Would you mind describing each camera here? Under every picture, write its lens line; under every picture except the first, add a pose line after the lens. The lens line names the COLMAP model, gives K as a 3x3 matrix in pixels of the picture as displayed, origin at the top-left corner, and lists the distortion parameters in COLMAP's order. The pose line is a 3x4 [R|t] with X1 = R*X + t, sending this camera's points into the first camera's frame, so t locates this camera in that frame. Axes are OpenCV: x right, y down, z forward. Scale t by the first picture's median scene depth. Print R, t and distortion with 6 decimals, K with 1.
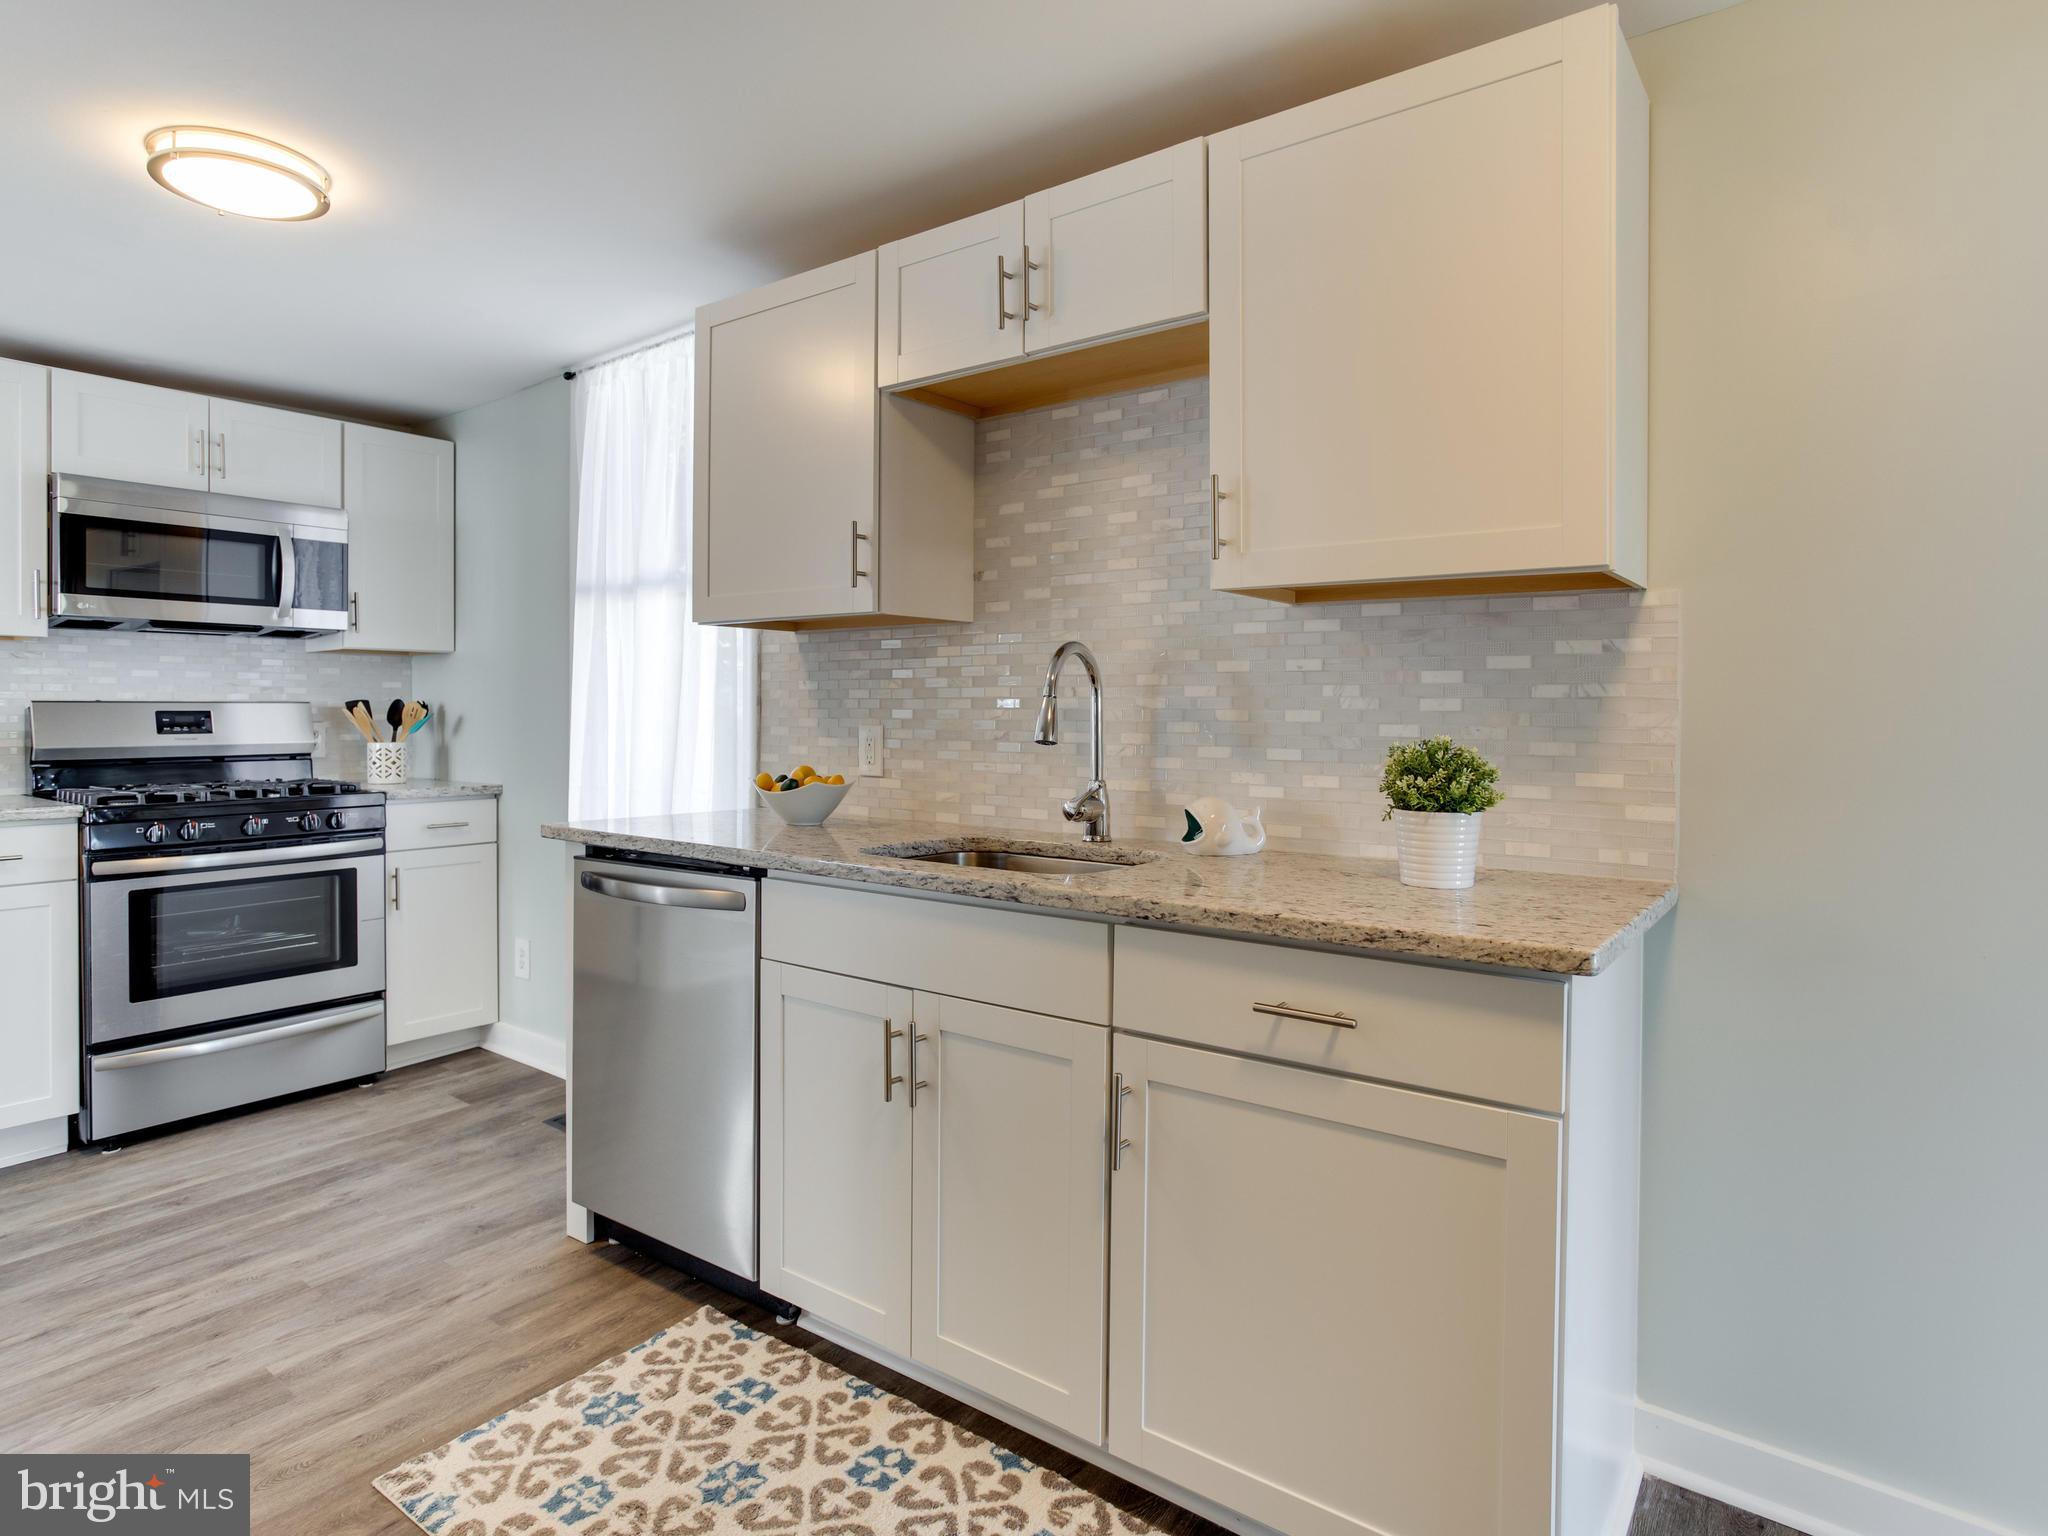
lens RADIAL K [[1137.0, 0, 971.8], [0, 1137.0, 710.1], [0, 0, 1]] dist [-0.057712, 0.037166]
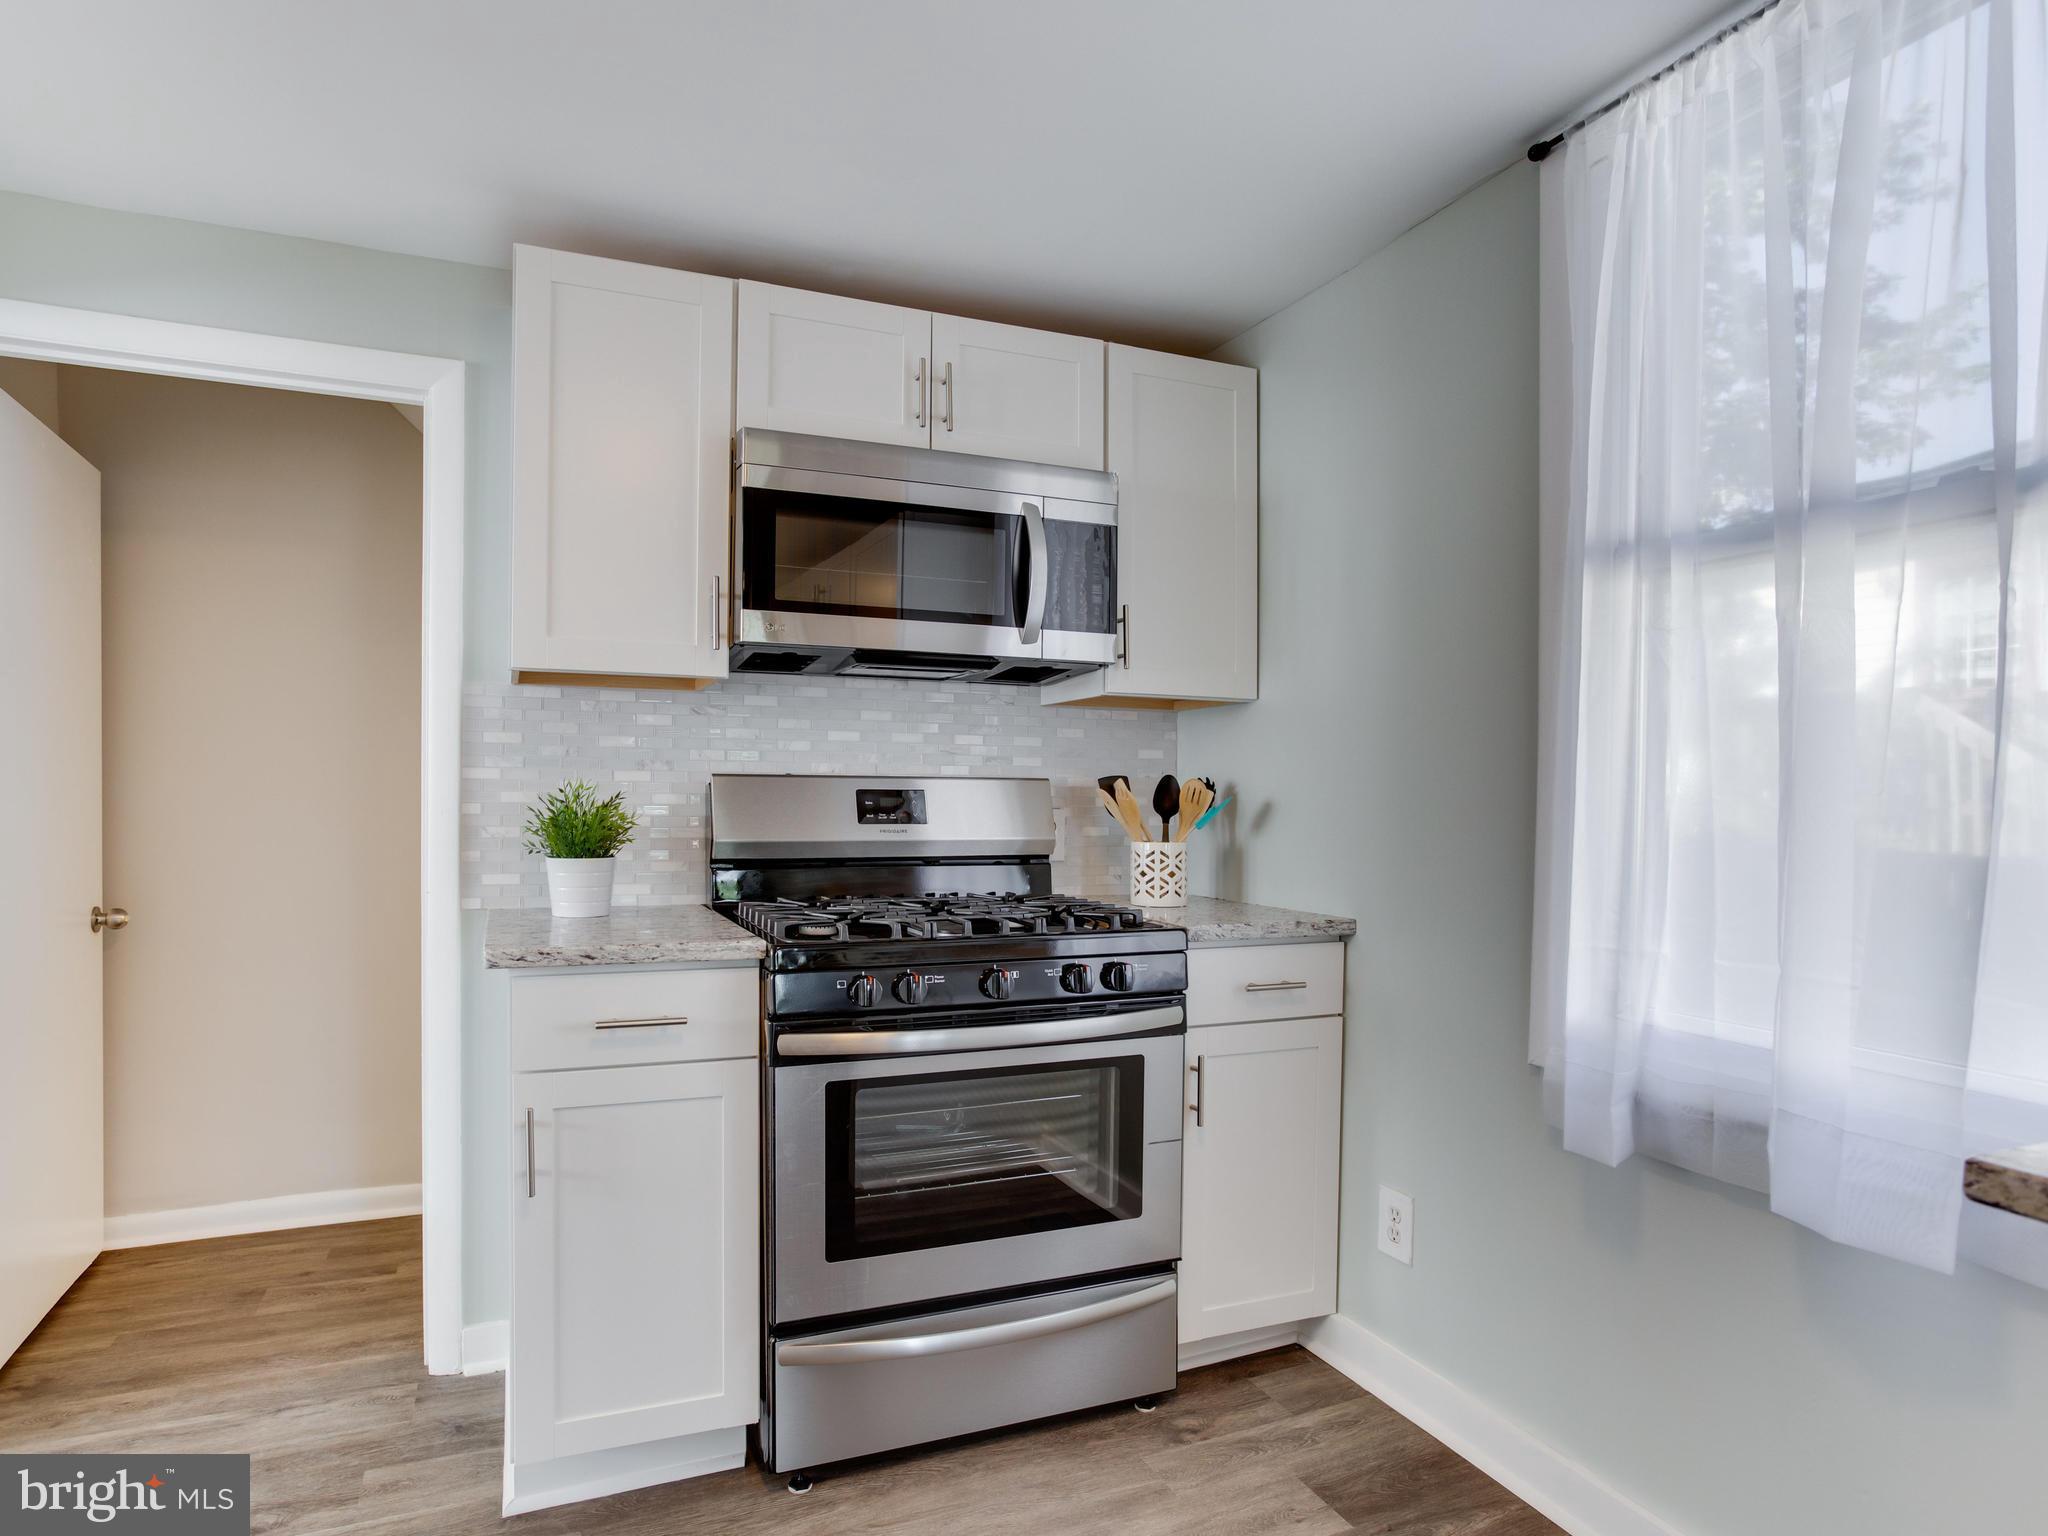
lens RADIAL K [[1189.5, 0, 1048.2], [0, 1189.5, 808.6], [0, 0, 1]] dist [-0.077188, 0.051958]
pose [[0.898812, 0.012833, -0.438147, -0.401782], [-0.010003, 0.999912, 0.008767, 0.006350], [0.438220, -0.003497, 0.898861, 0.517511]]
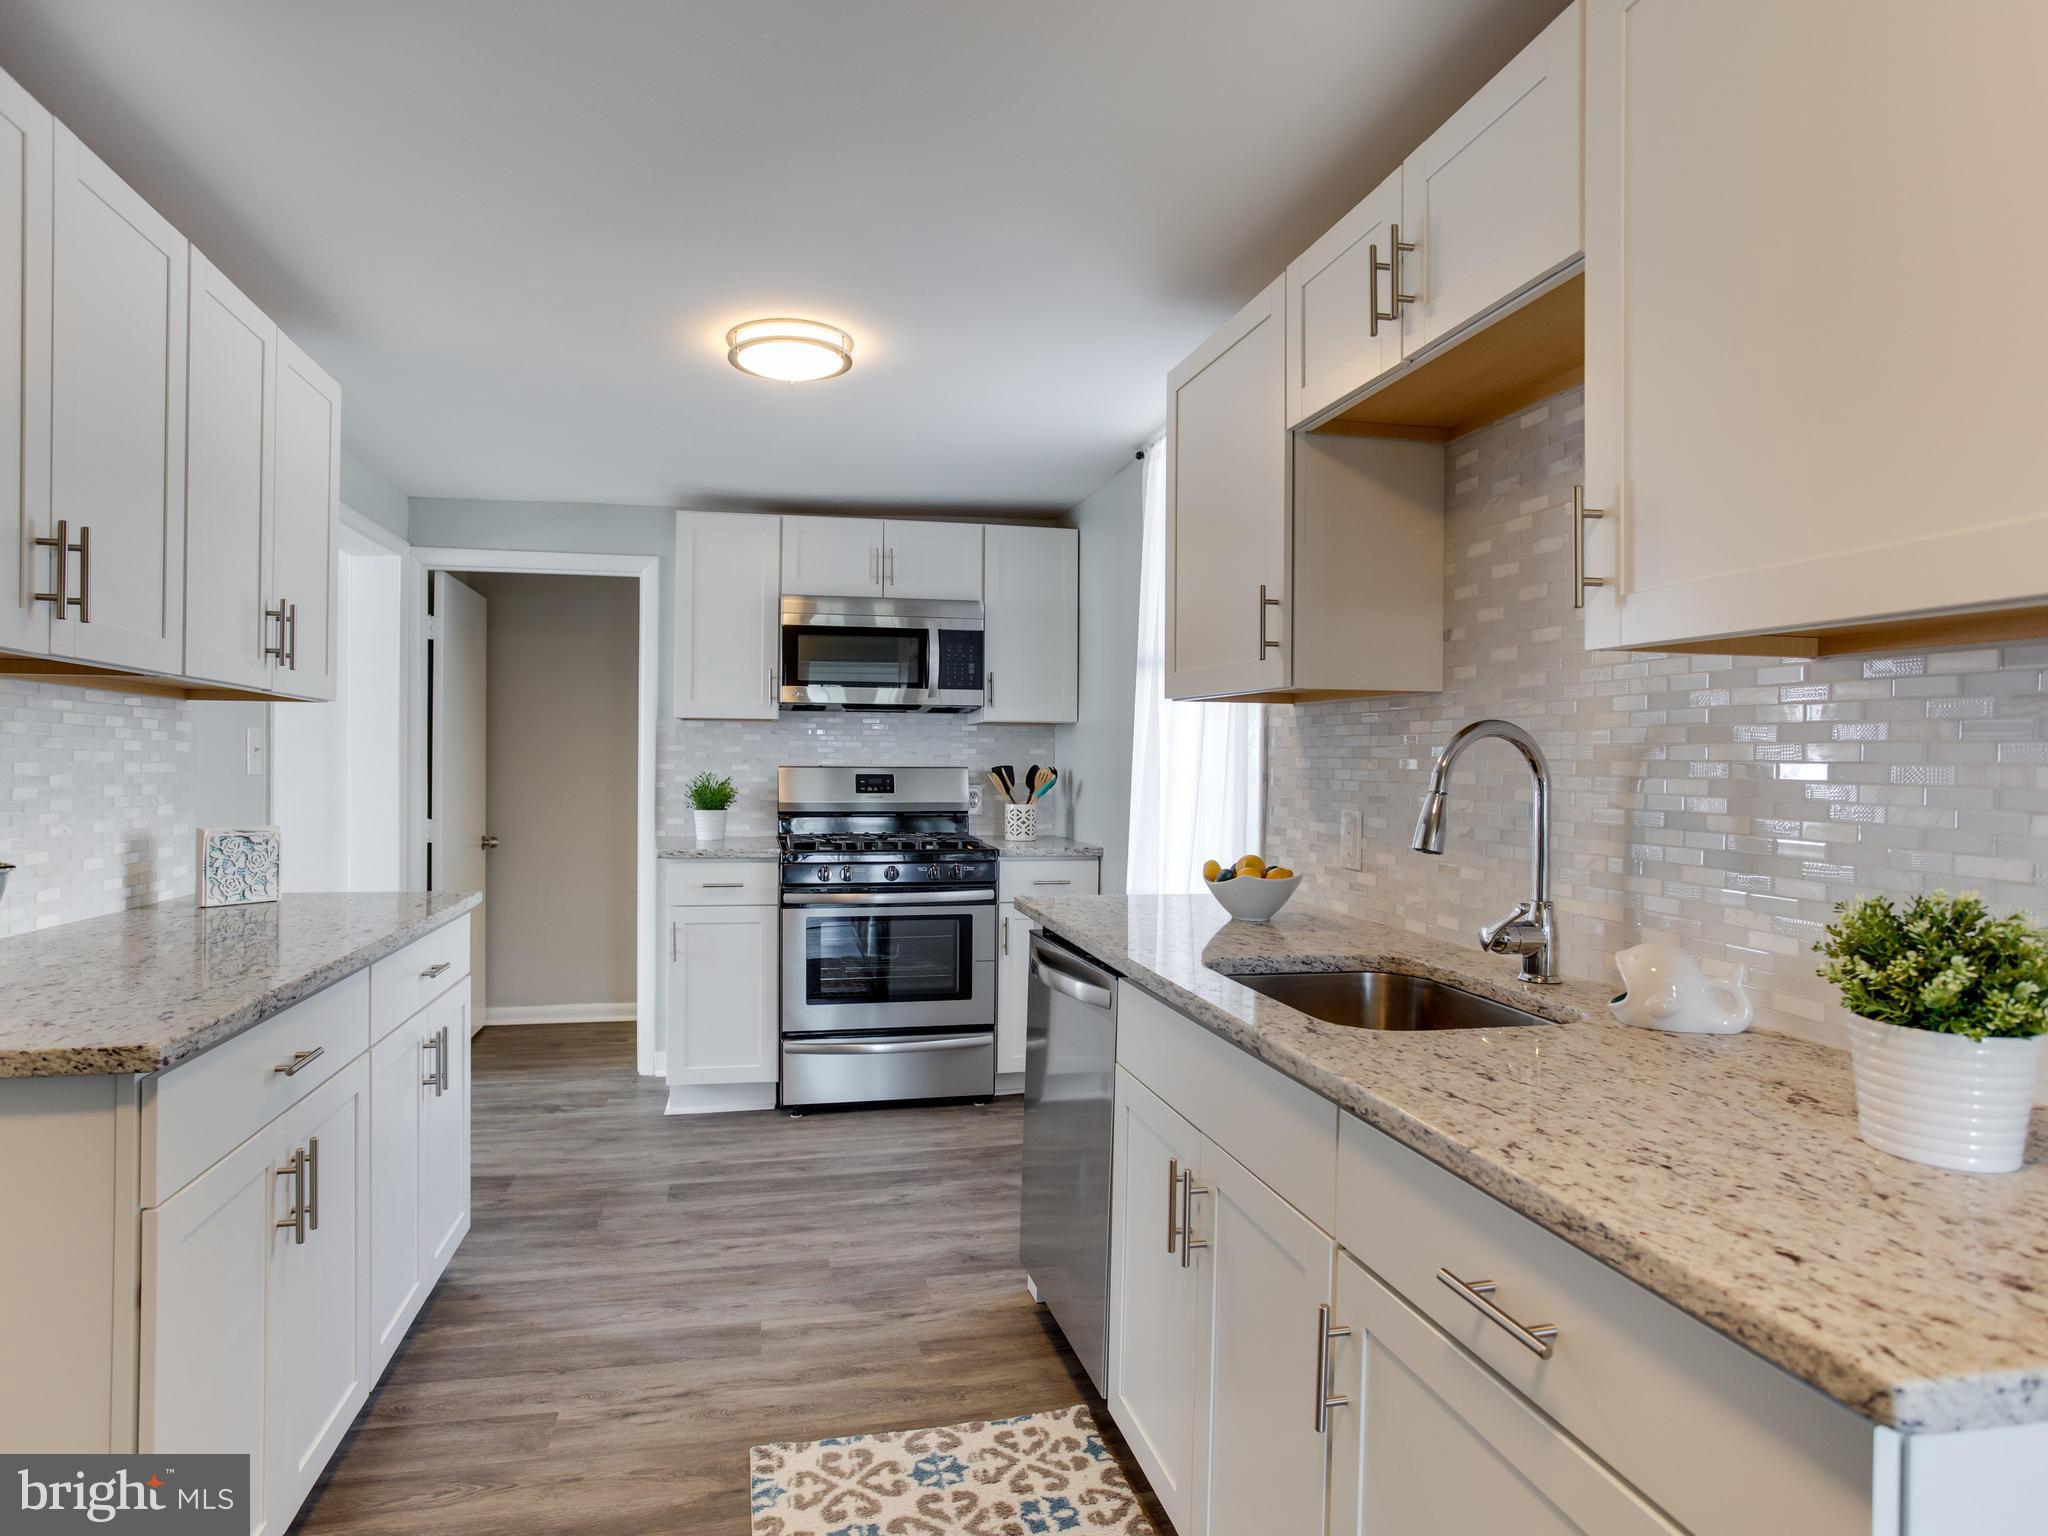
lens RADIAL K [[1112.7, 0, 960.1], [0, 1112.7, 765.3], [0, 0, 1]] dist [-0.044662, 0.026293]
pose [[0.766291, 0.009680, -0.642421, 0.216126], [-0.008703, 0.999951, 0.004685, -0.021780], [0.642435, 0.002001, 0.766337, 0.145490]]
